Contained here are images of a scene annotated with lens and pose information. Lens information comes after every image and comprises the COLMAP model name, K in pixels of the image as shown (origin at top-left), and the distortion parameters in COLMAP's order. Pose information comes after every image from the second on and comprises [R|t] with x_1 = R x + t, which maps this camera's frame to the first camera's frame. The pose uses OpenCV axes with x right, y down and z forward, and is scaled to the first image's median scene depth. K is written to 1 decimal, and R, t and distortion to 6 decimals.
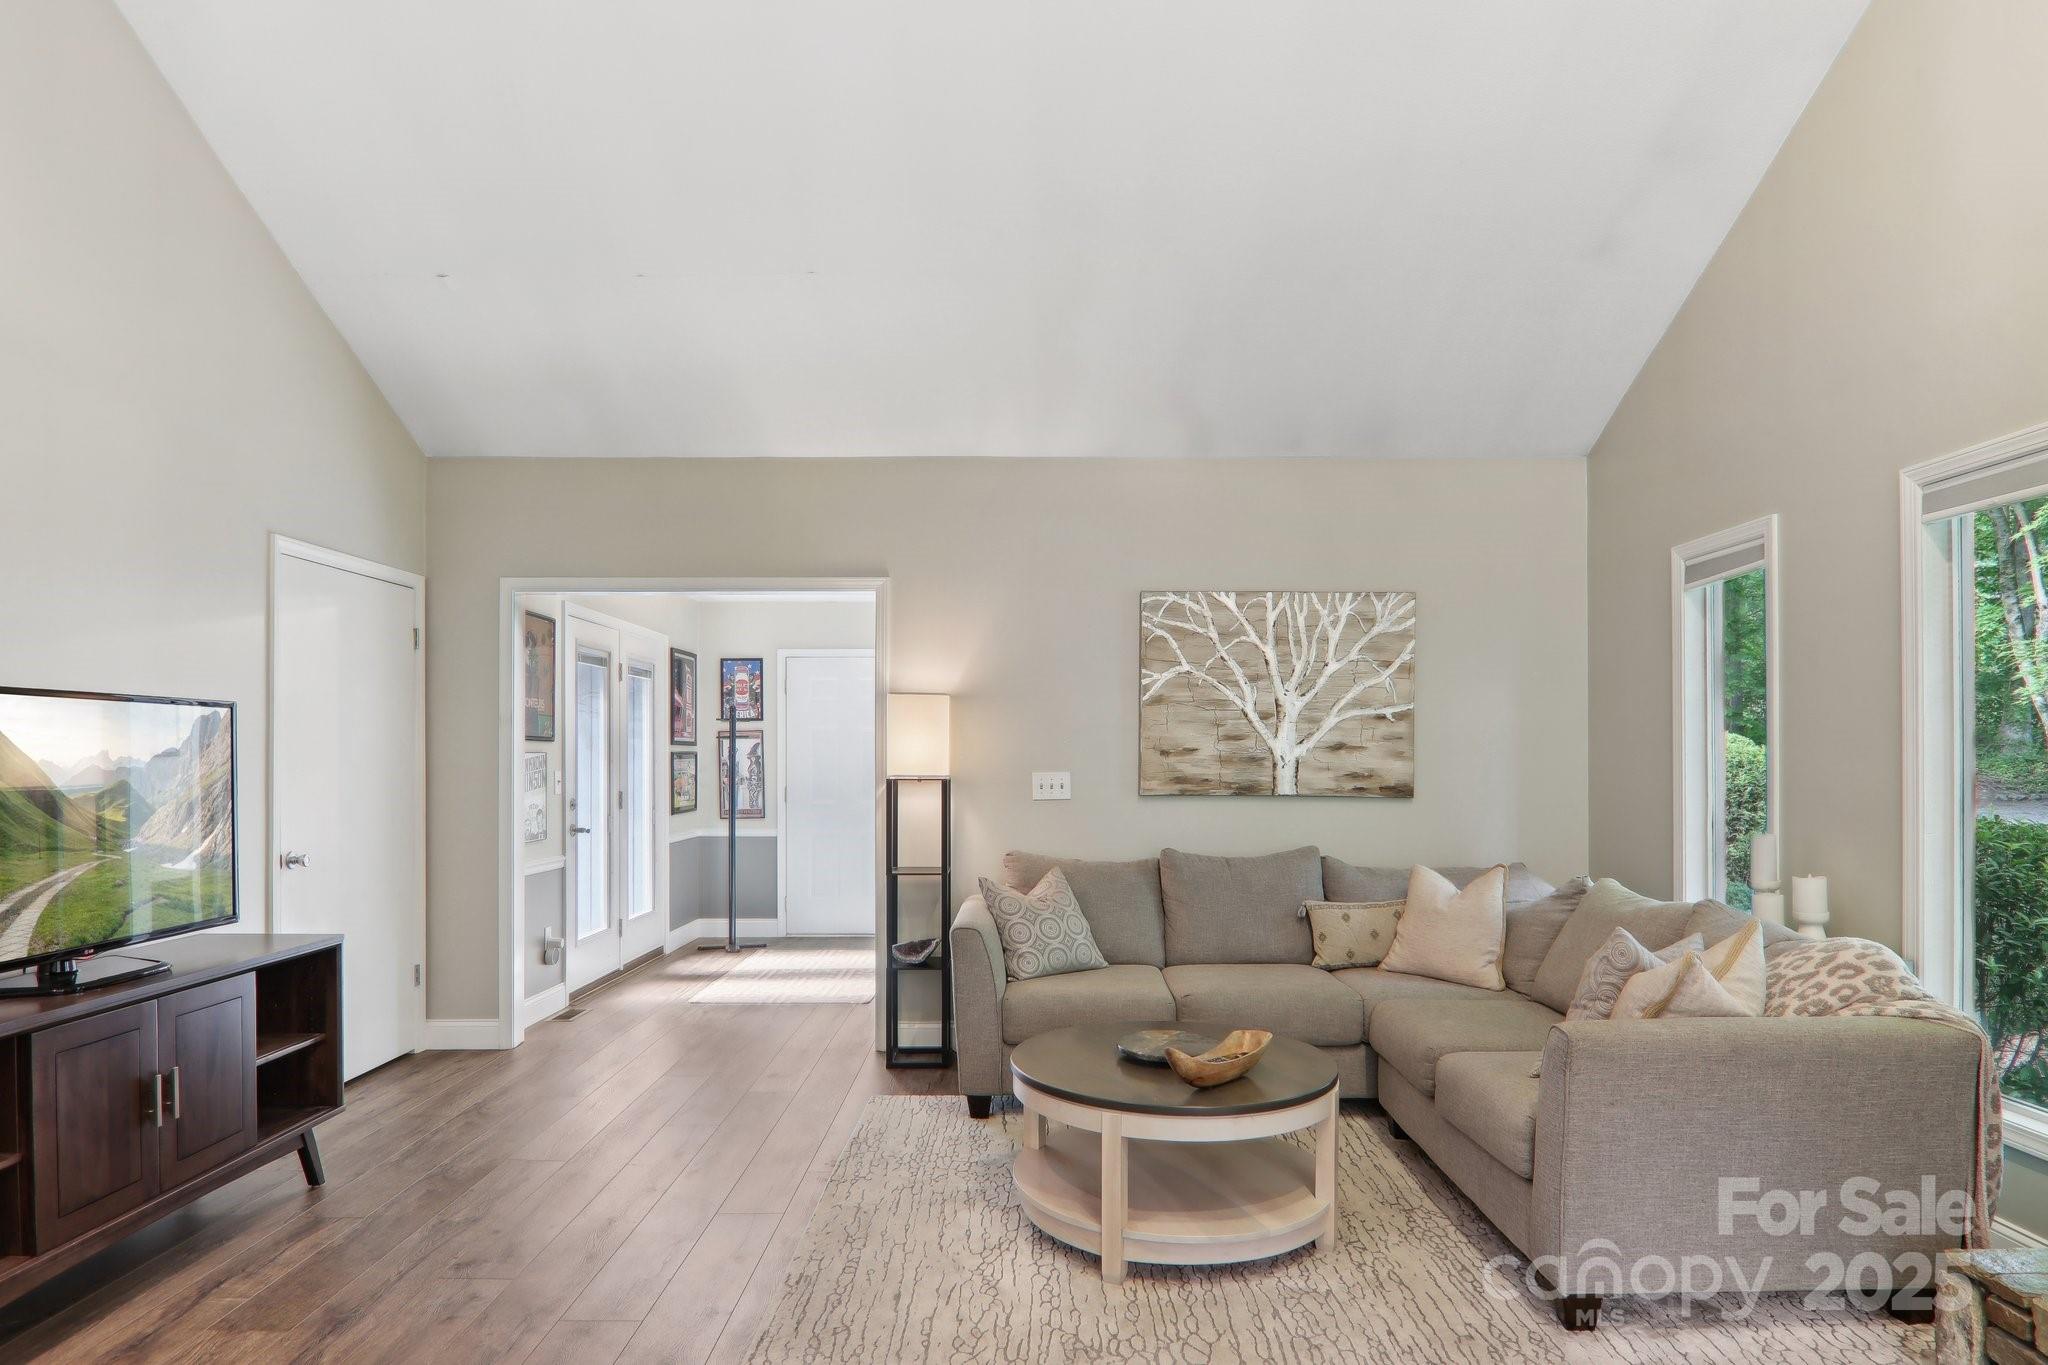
lens RADIAL K [[1158.6, 0, 1003.8], [0, 1158.6, 747.9], [0, 0, 1]] dist [0.007543, -0.021653]
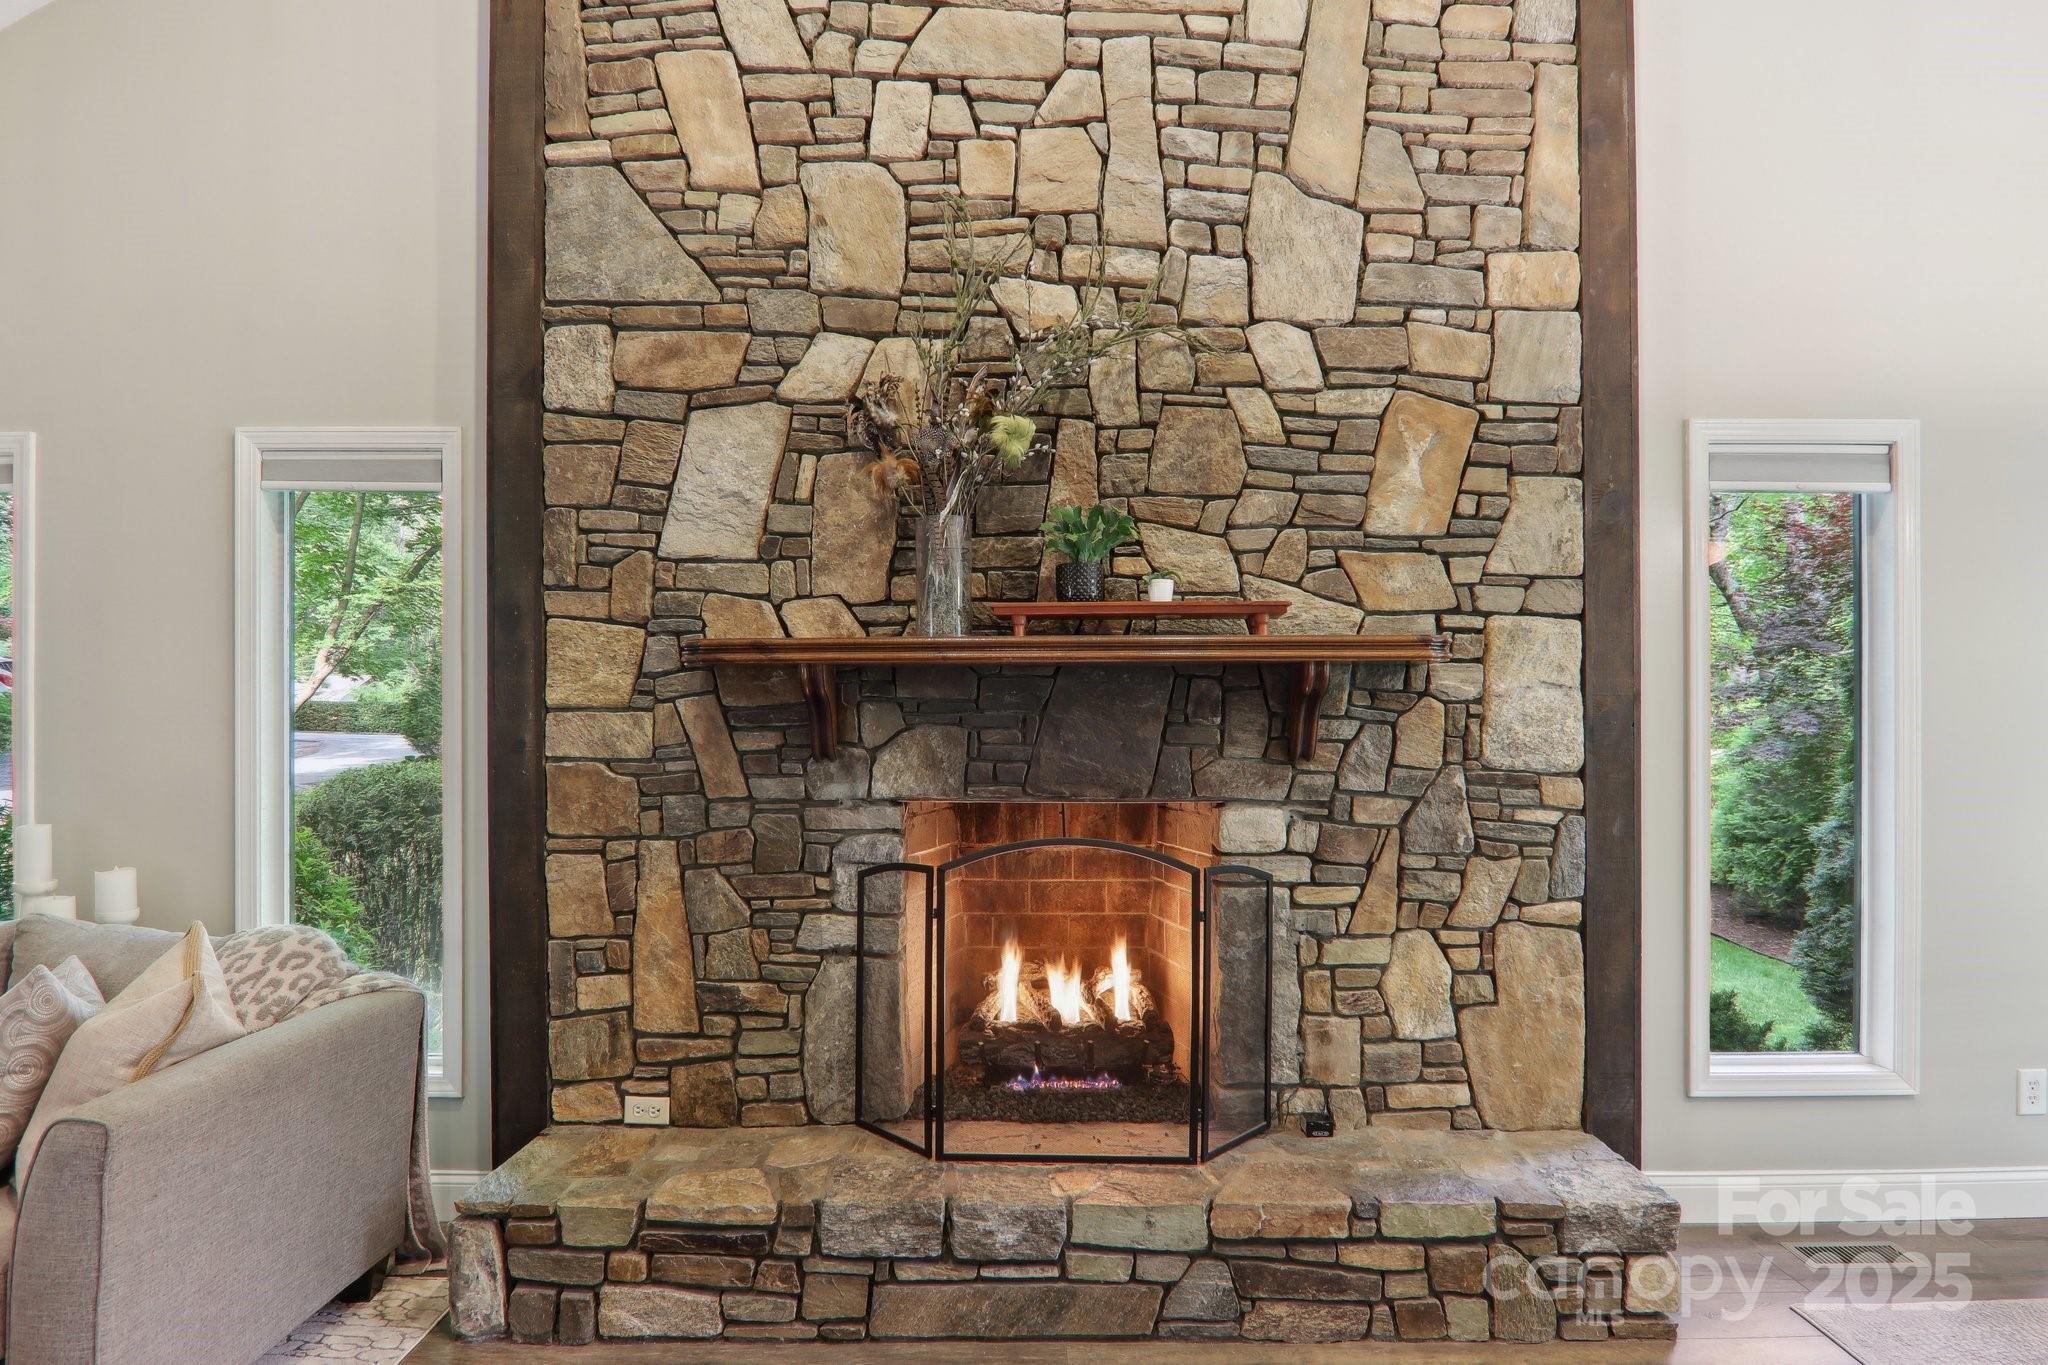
lens RADIAL K [[1158.6, 0, 1022.0], [0, 1158.6, 726.2], [0, 0, 1]] dist [0.007543, -0.021653]
pose [[-0.003679, 0.002396, 0.999990, -0.109672], [-0.009220, 0.999955, -0.002429, 0.000728], [-0.999951, -0.009229, -0.003657, 0.223854]]
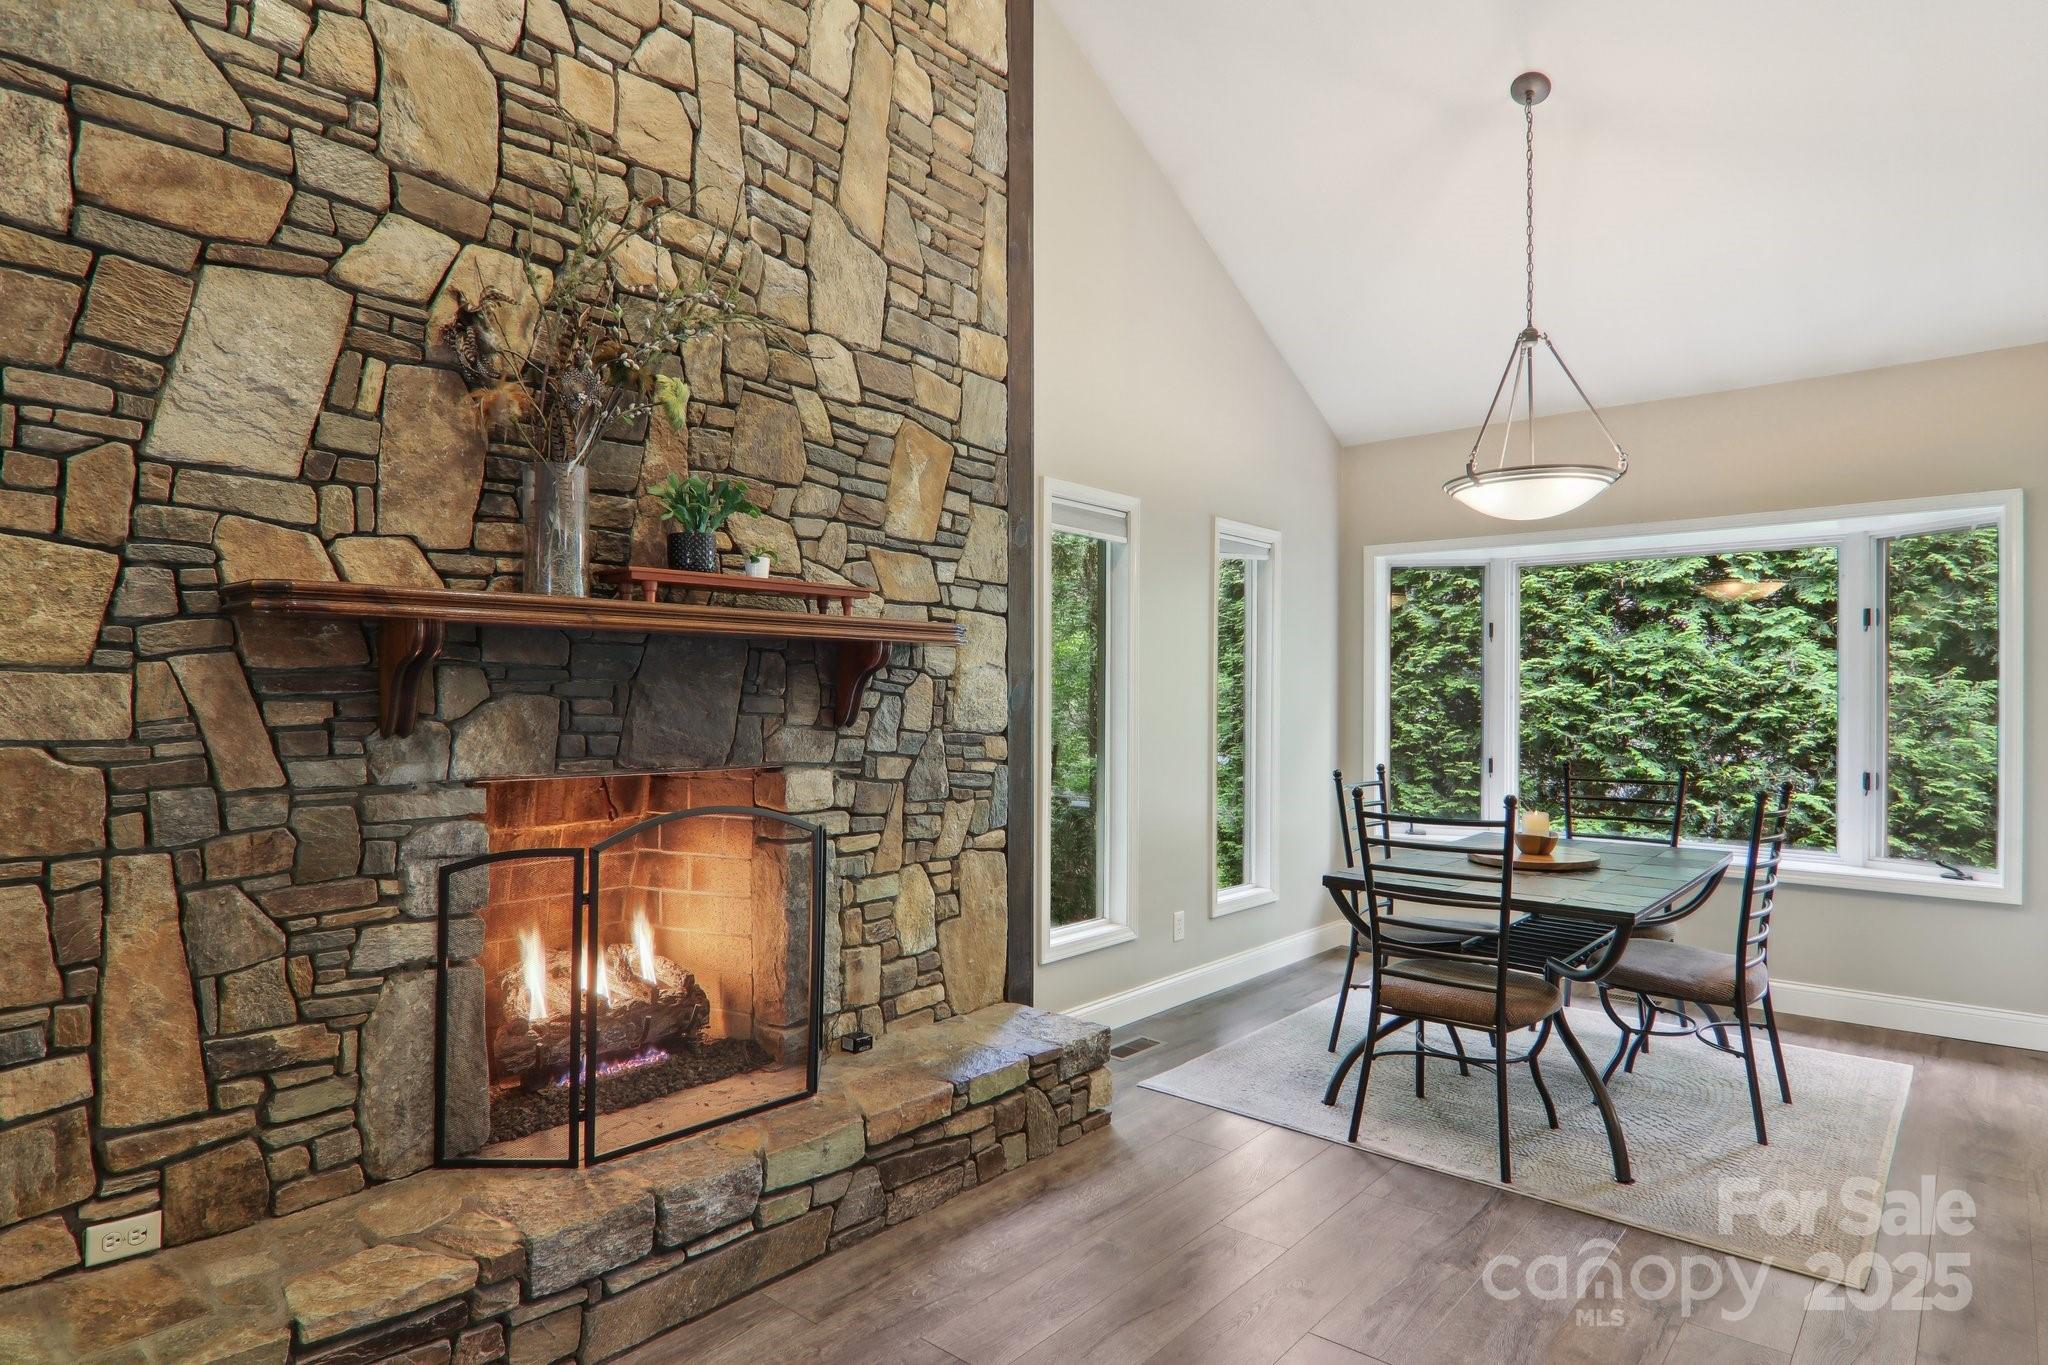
lens RADIAL K [[1158.6, 0, 1054.1], [0, 1158.6, 694.7], [0, 0, 1]] dist [0.007543, -0.021653]
pose [[-0.781185, -0.001773, 0.624297, -0.037599], [-0.009928, 0.999905, -0.009583, 0.002043], [-0.624221, -0.013685, -0.781128, 0.519086]]
